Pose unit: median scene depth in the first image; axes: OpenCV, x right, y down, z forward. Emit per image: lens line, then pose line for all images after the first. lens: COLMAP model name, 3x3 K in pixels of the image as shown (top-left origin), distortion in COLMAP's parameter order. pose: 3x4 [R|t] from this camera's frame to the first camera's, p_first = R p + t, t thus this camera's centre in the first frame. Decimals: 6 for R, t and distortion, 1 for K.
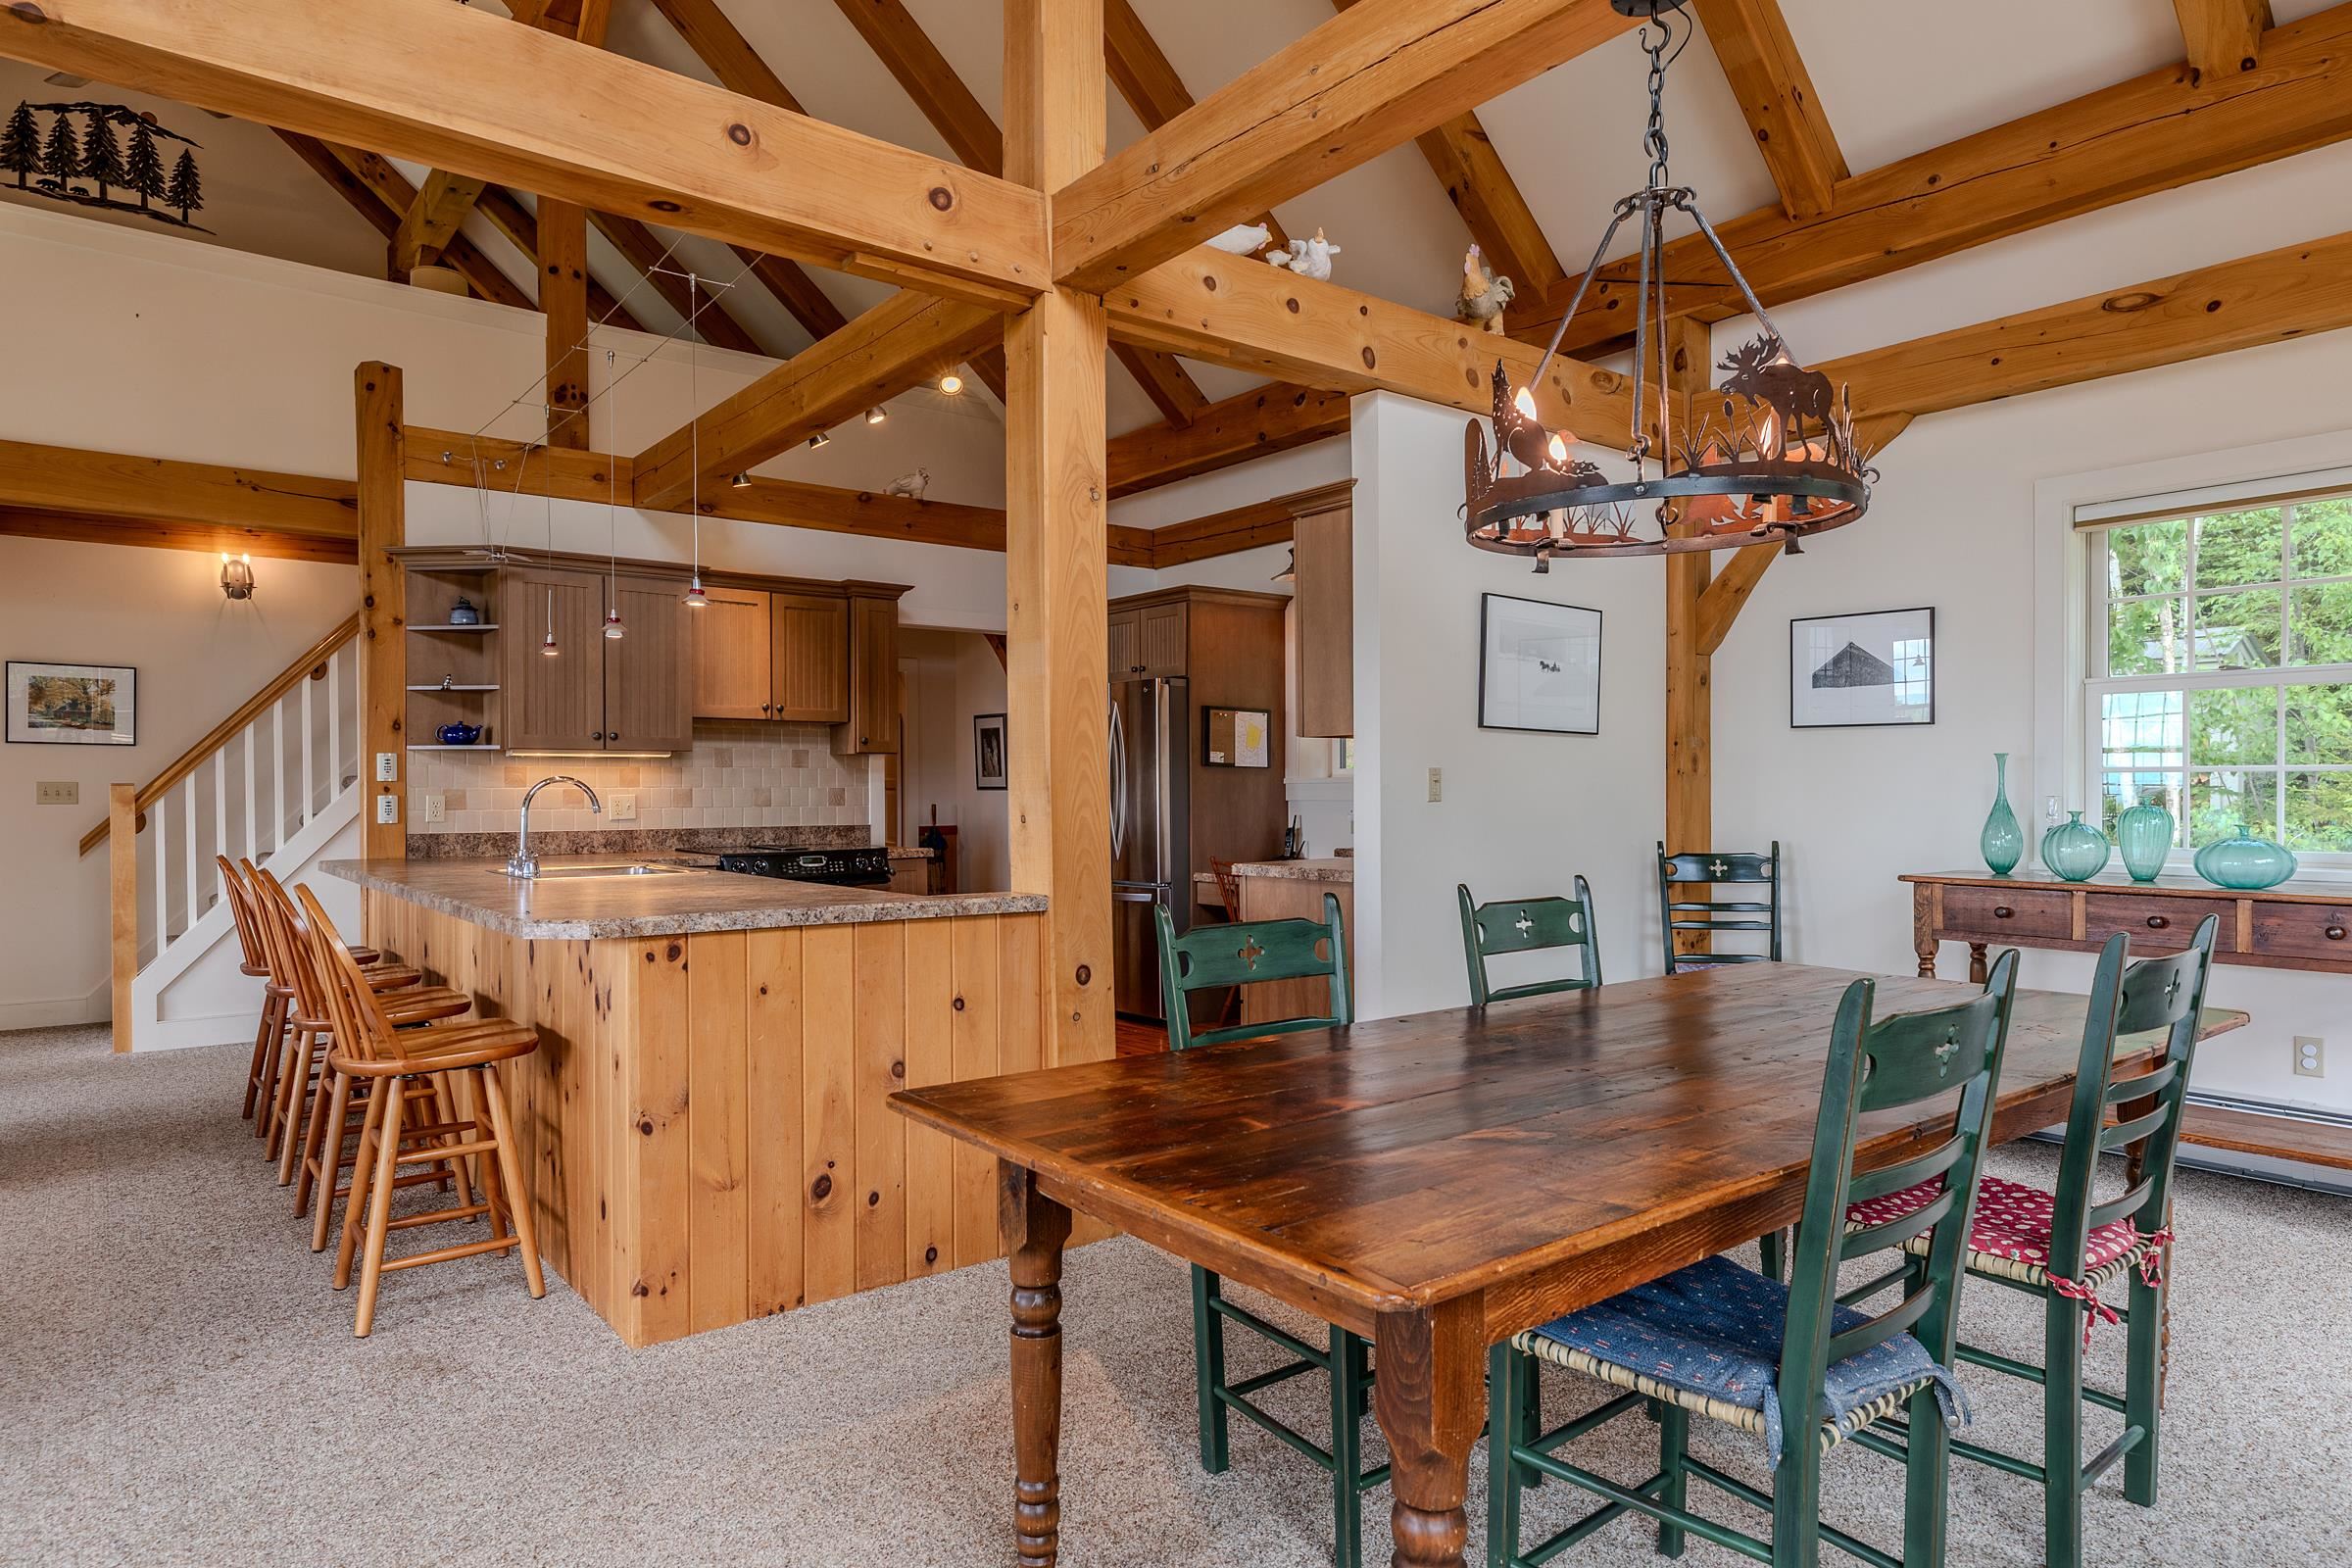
lens RADIAL K [[1361.6, 0, 1187.1], [0, 1361.6, 800.8], [0, 0, 1]] dist [0.009171, -0.000781]
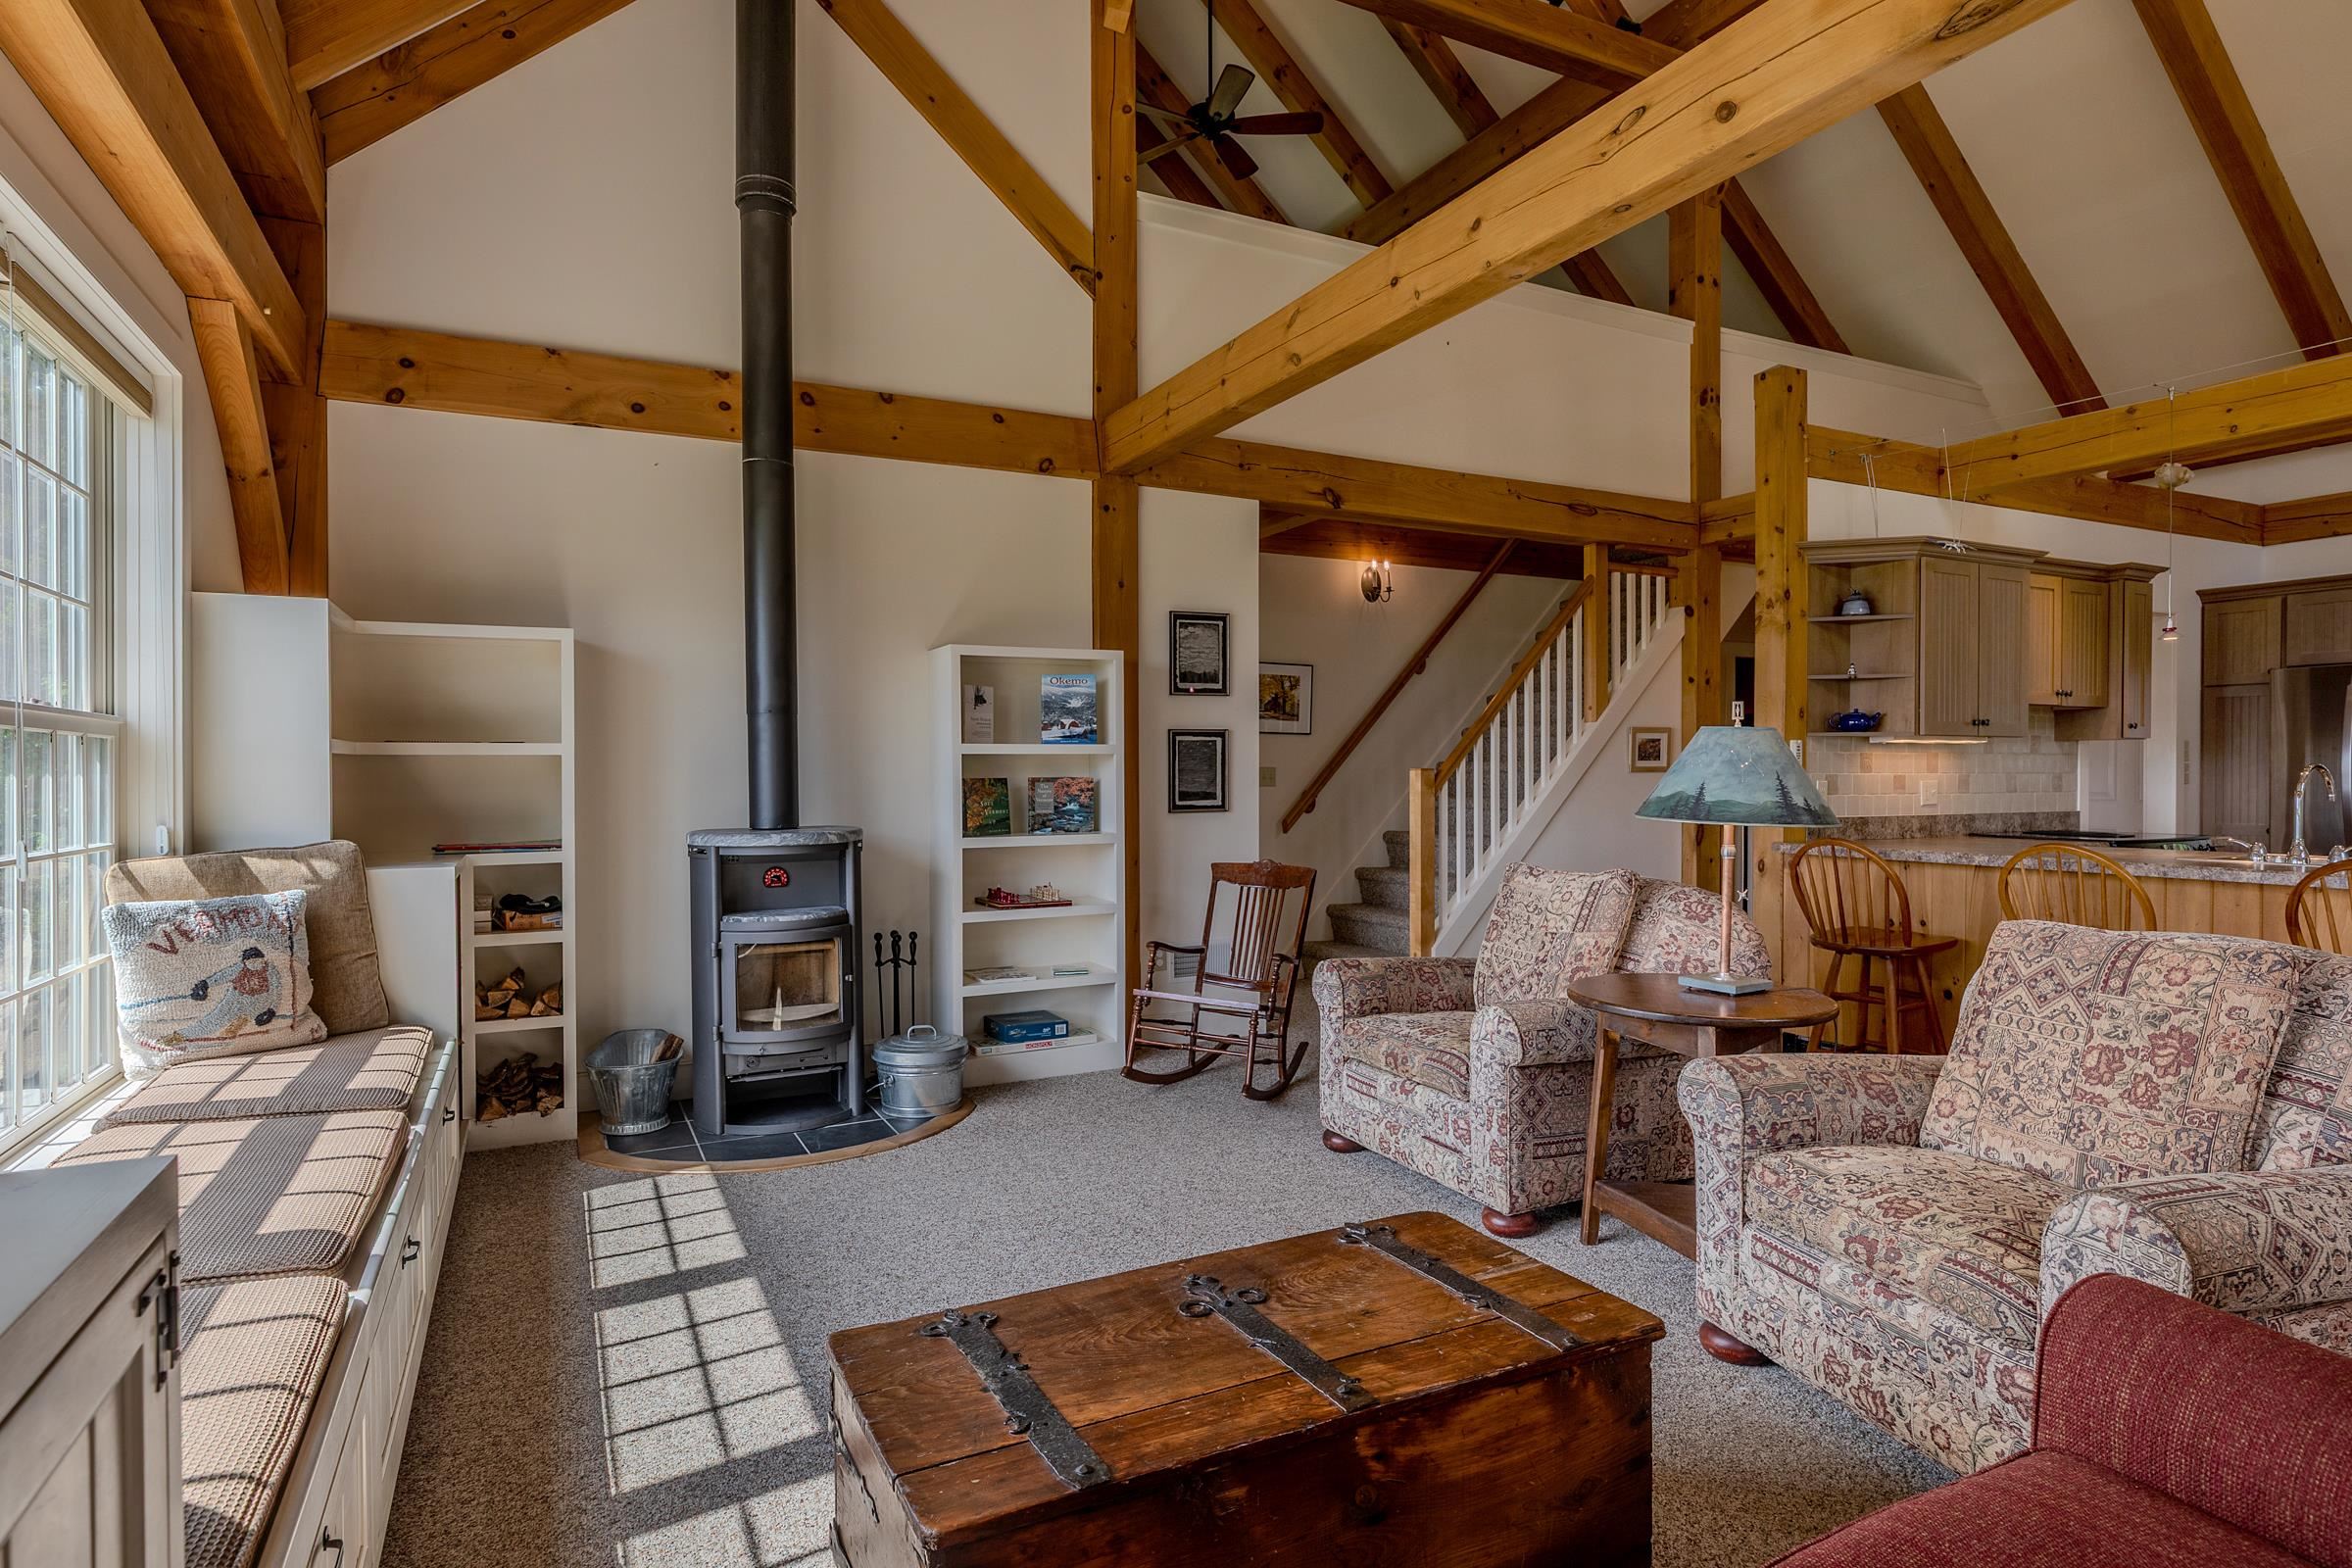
lens RADIAL K [[1246.9, 0, 1176.0], [0, 1246.9, 784.0], [0, 0, 1]] dist [0.000133, -0.000635]
pose [[0.977930, 0.004406, -0.208885, -0.813107], [-0.004195, 0.999990, 0.001453, -0.000735], [0.208889, -0.000545, 0.977939, -0.026643]]
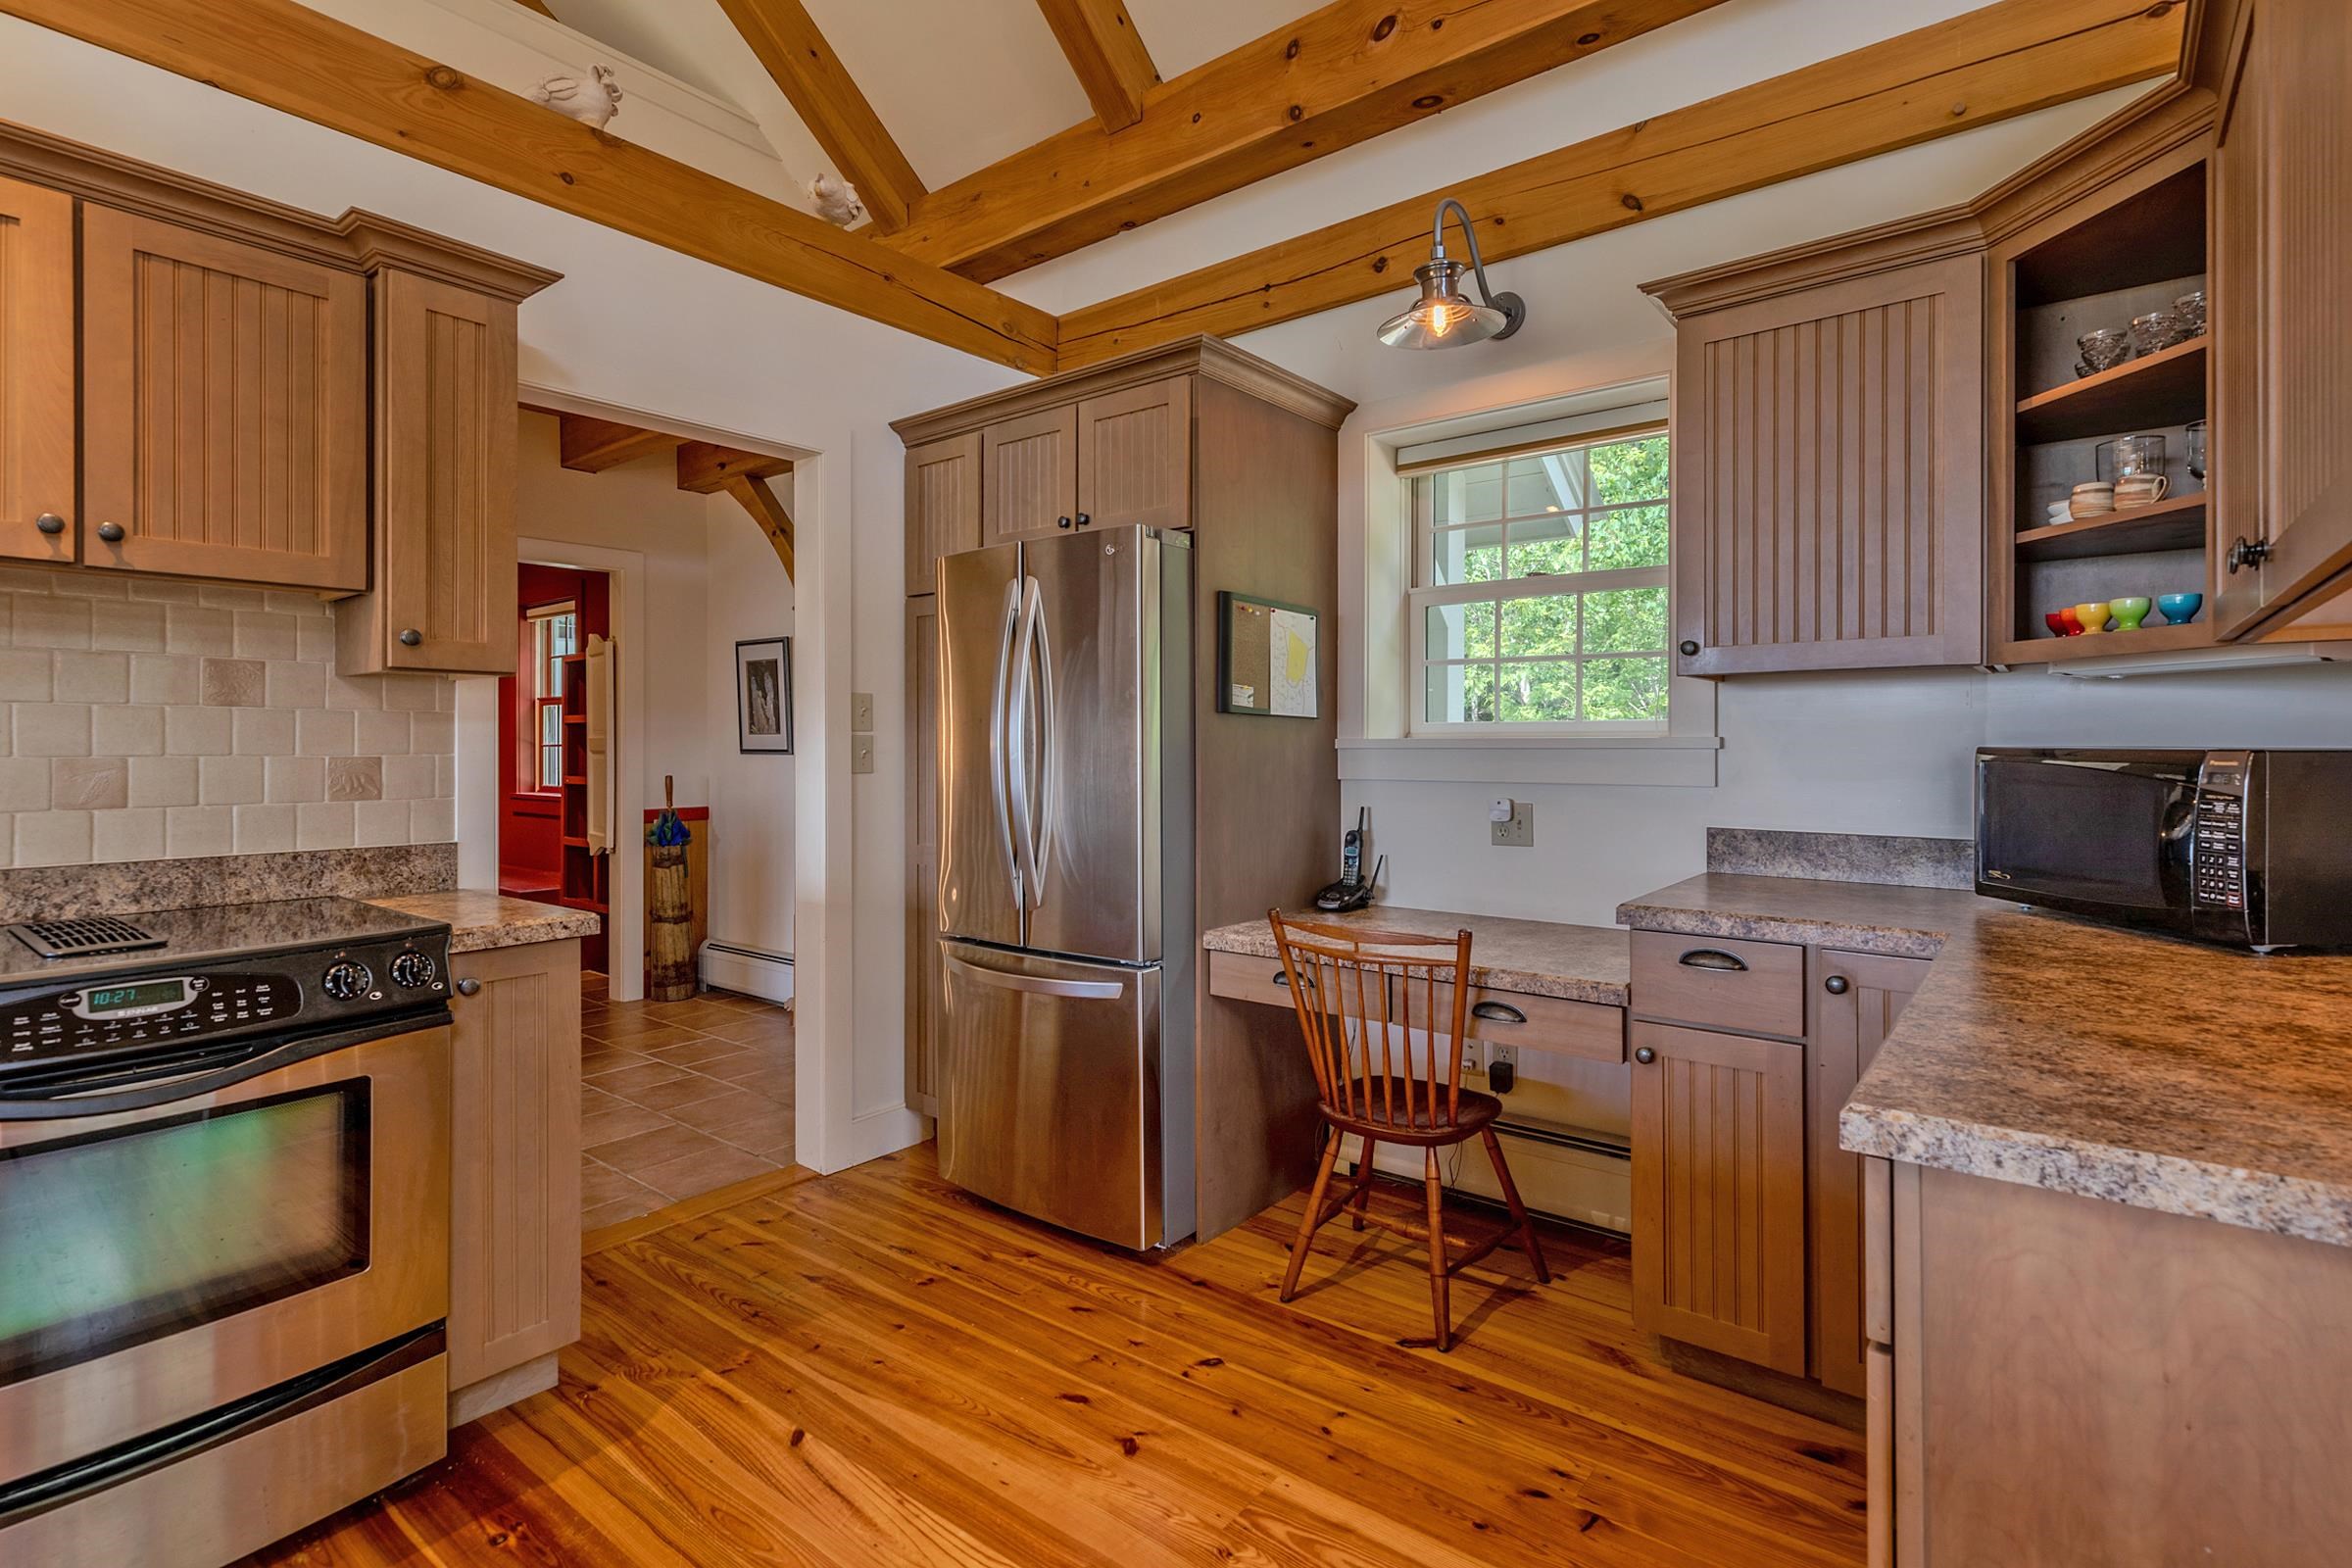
lens RADIAL K [[1109.7, 0, 1229.4], [0, 1109.7, 749.9], [0, 0, 1]] dist [0.003116, 0.000434]
pose [[0.968679, 0.002167, 0.248306, -0.099064], [-0.000720, 0.999982, -0.005919, -0.011437], [-0.248315, 0.005555, 0.968663, 0.711013]]
